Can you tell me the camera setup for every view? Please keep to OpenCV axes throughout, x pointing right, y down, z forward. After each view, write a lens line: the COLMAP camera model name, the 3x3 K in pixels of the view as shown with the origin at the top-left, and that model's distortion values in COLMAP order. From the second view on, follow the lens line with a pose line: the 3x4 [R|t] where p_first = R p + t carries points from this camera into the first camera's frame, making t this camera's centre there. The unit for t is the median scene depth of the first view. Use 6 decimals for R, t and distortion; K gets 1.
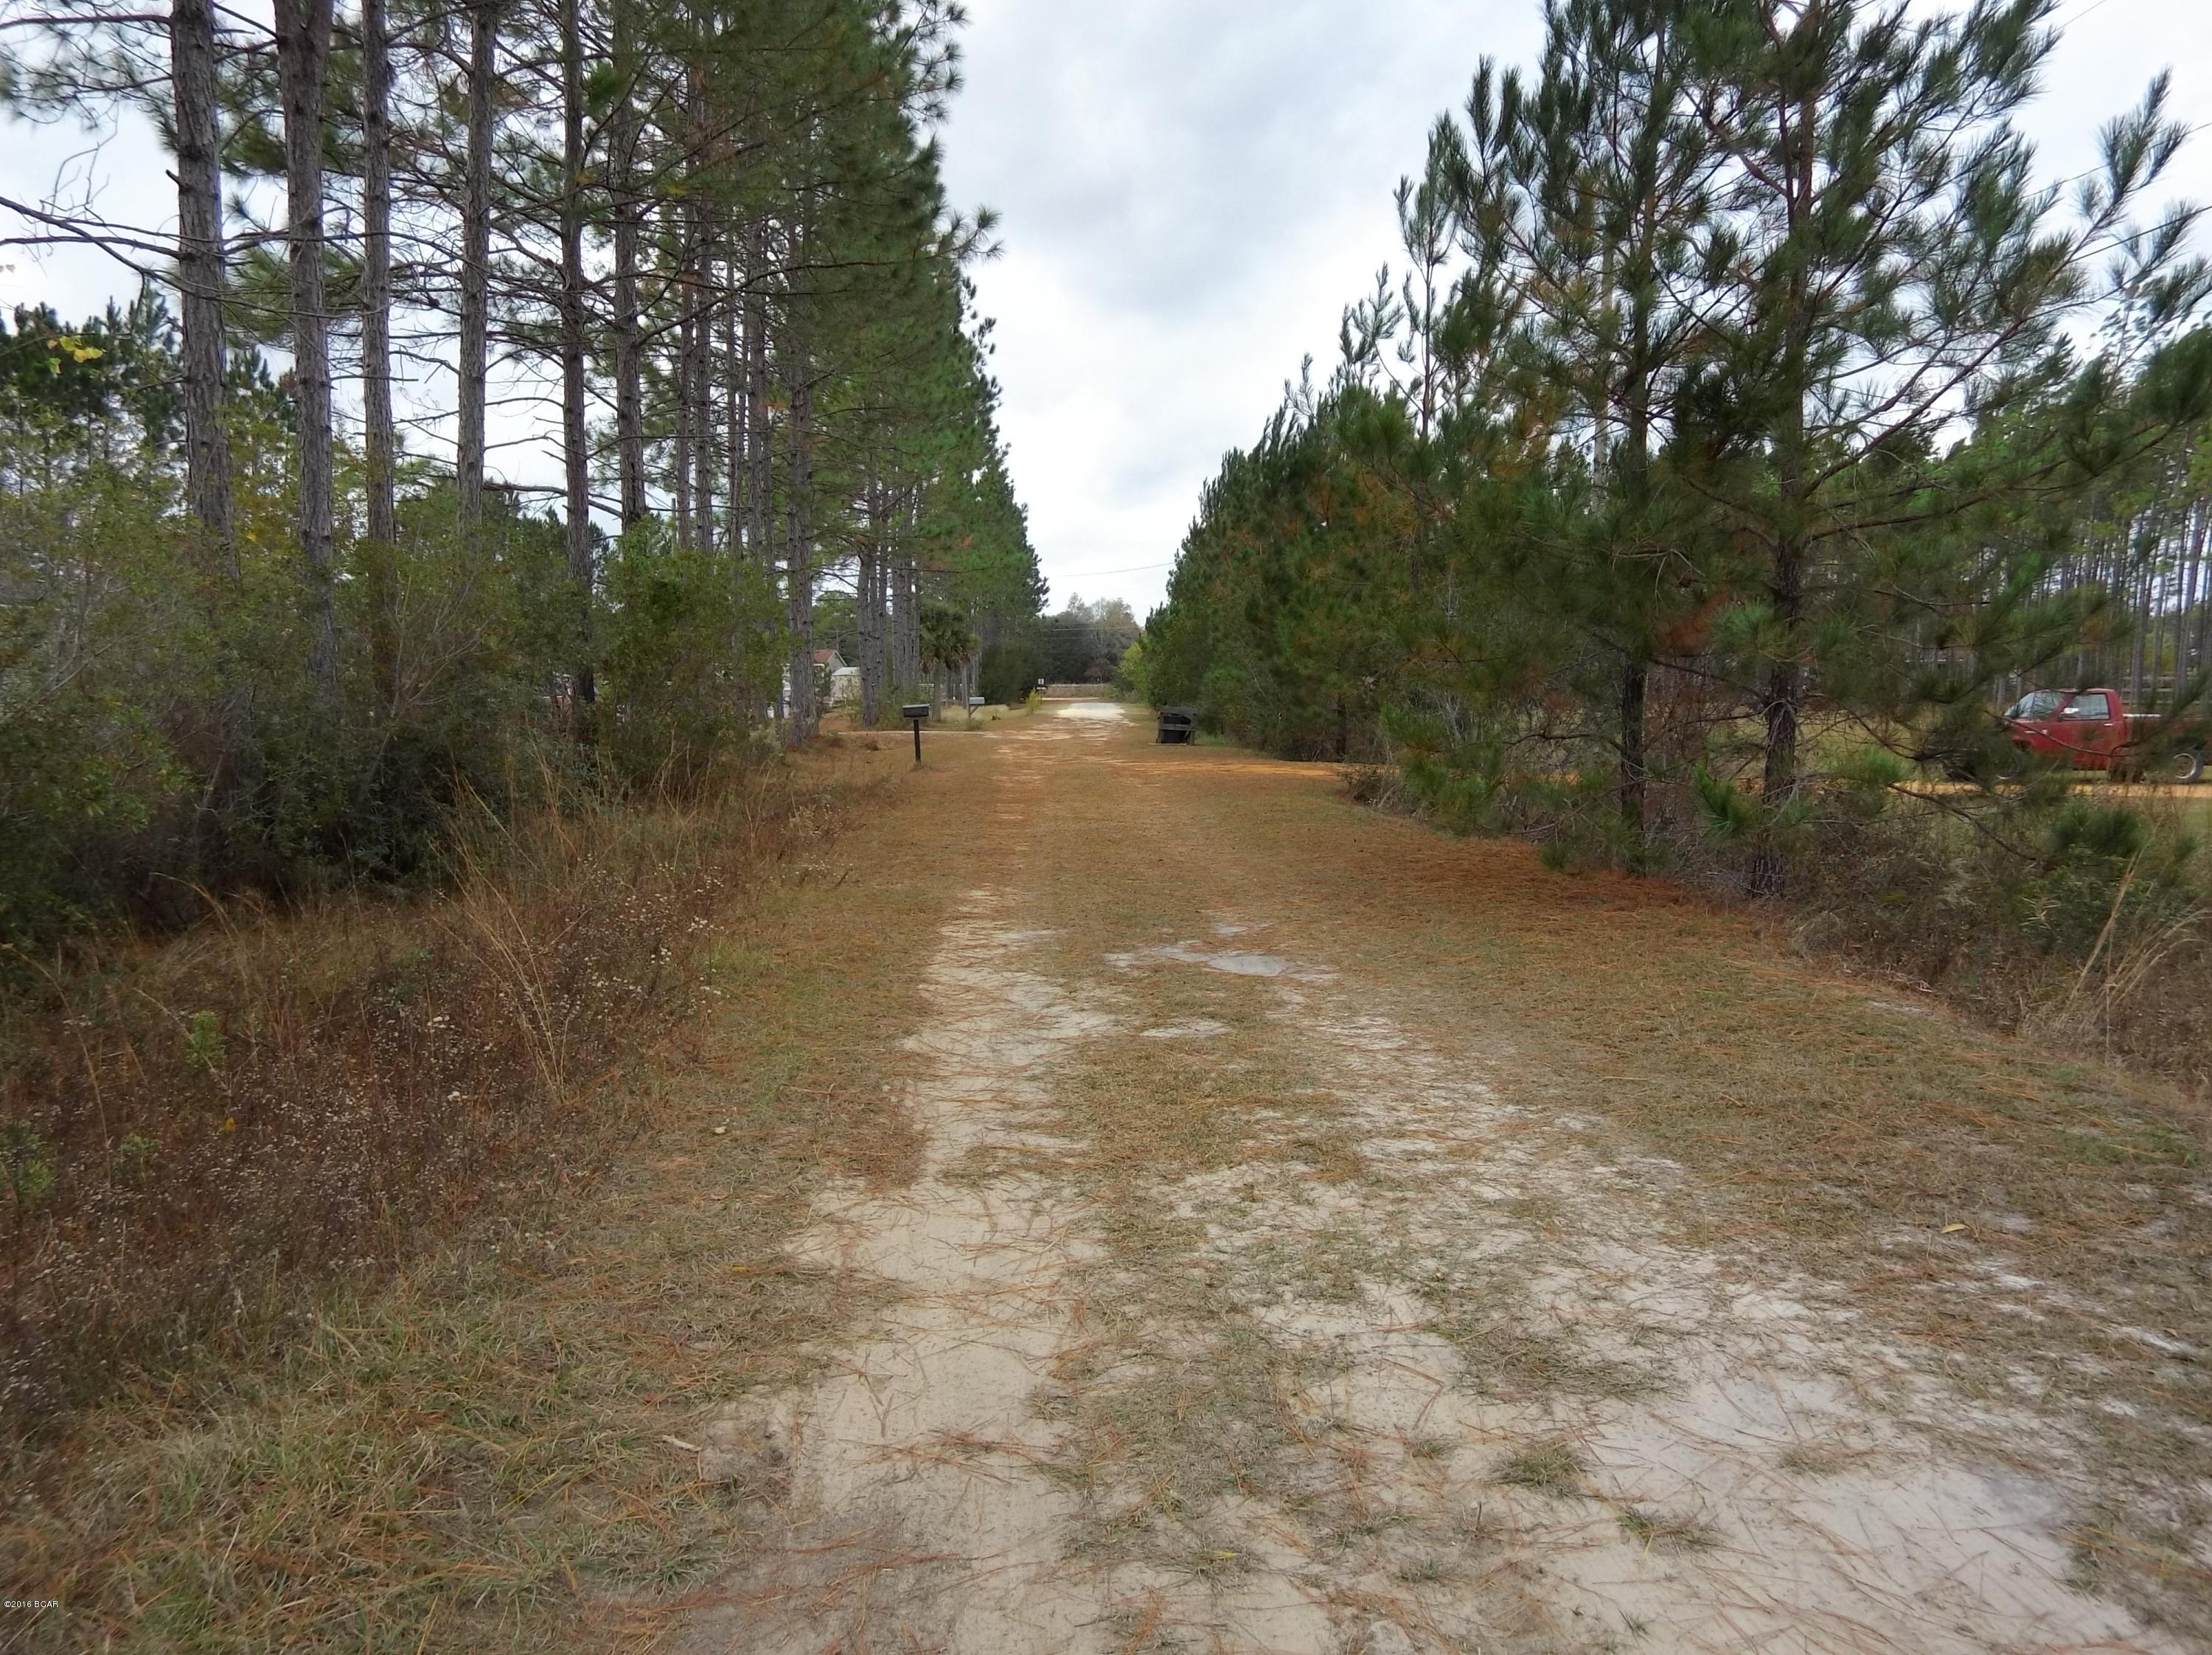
lens RADIAL K [[1693.8, 0, 1105.6], [0, 1693.8, 828.2], [0, 0, 1]] dist [0.028085, -0.015112]
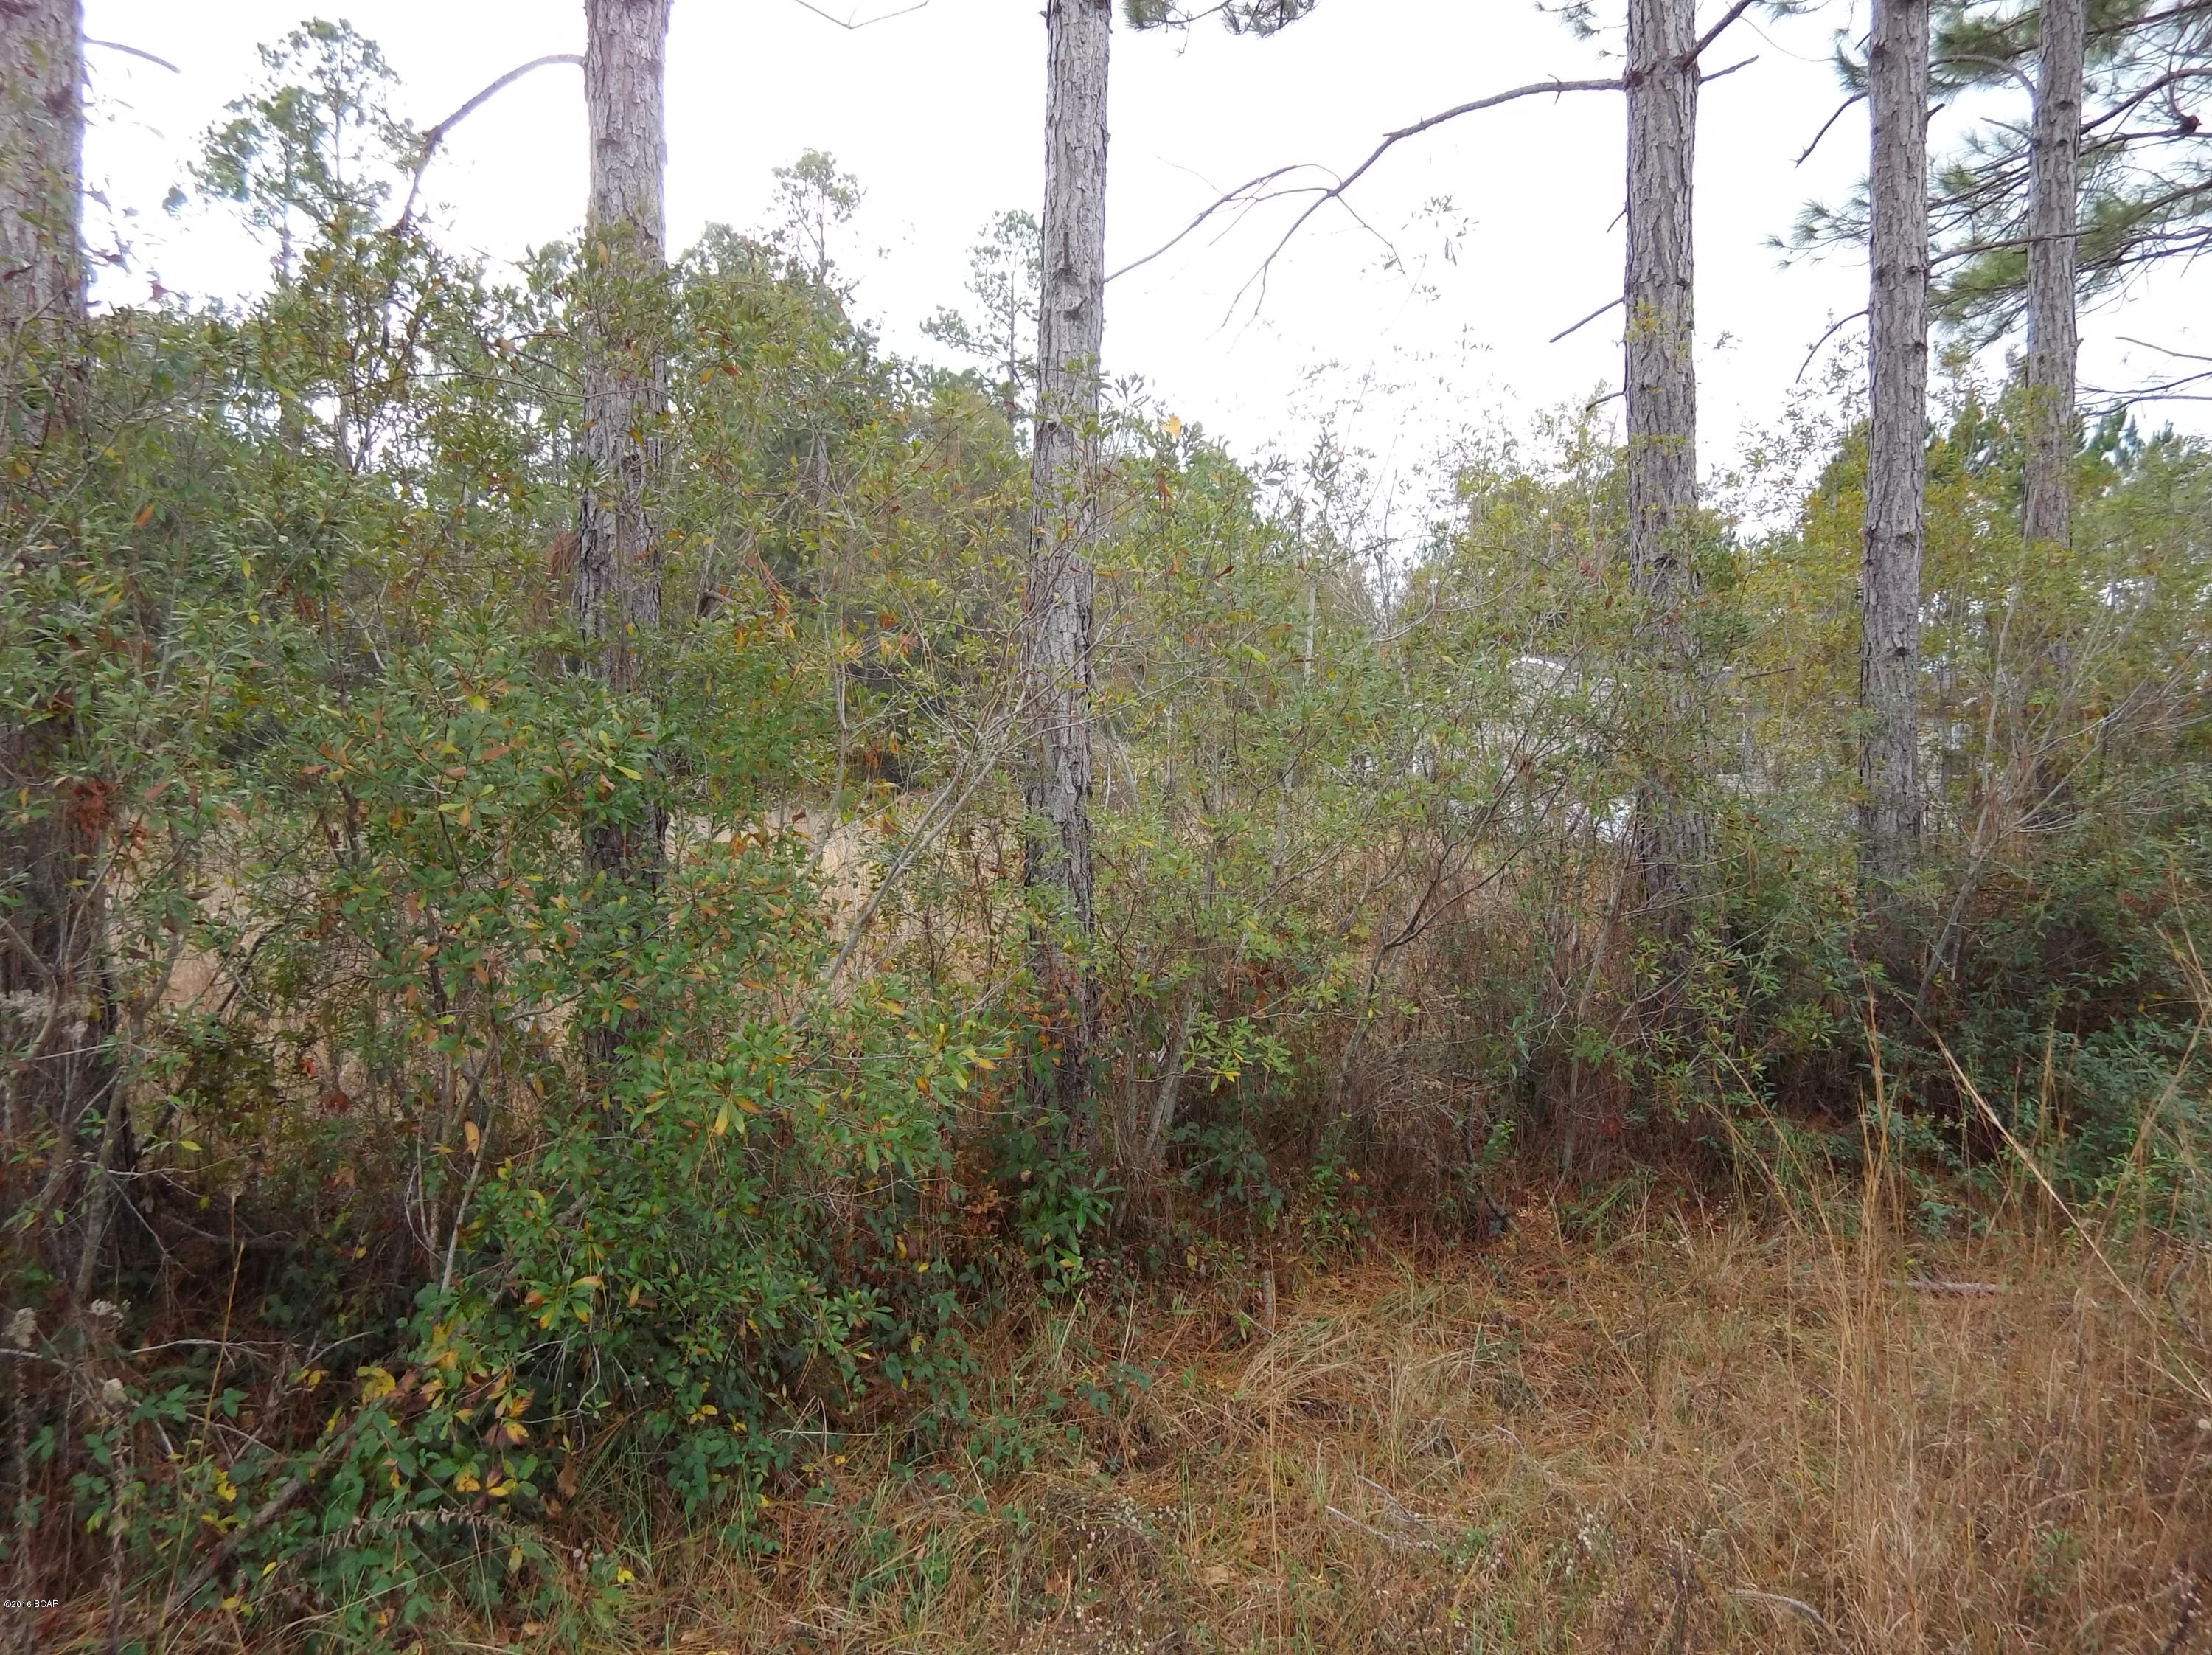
lens RADIAL K [[1693.8, 0, 1111.0], [0, 1693.8, 827.6], [0, 0, 1]] dist [0.028085, -0.015112]
pose [[0.520734, 0.007280, -0.853688, -0.105312], [-0.063909, 0.997490, -0.030477, -0.037431], [0.851324, 0.070429, 0.519892, 0.480146]]
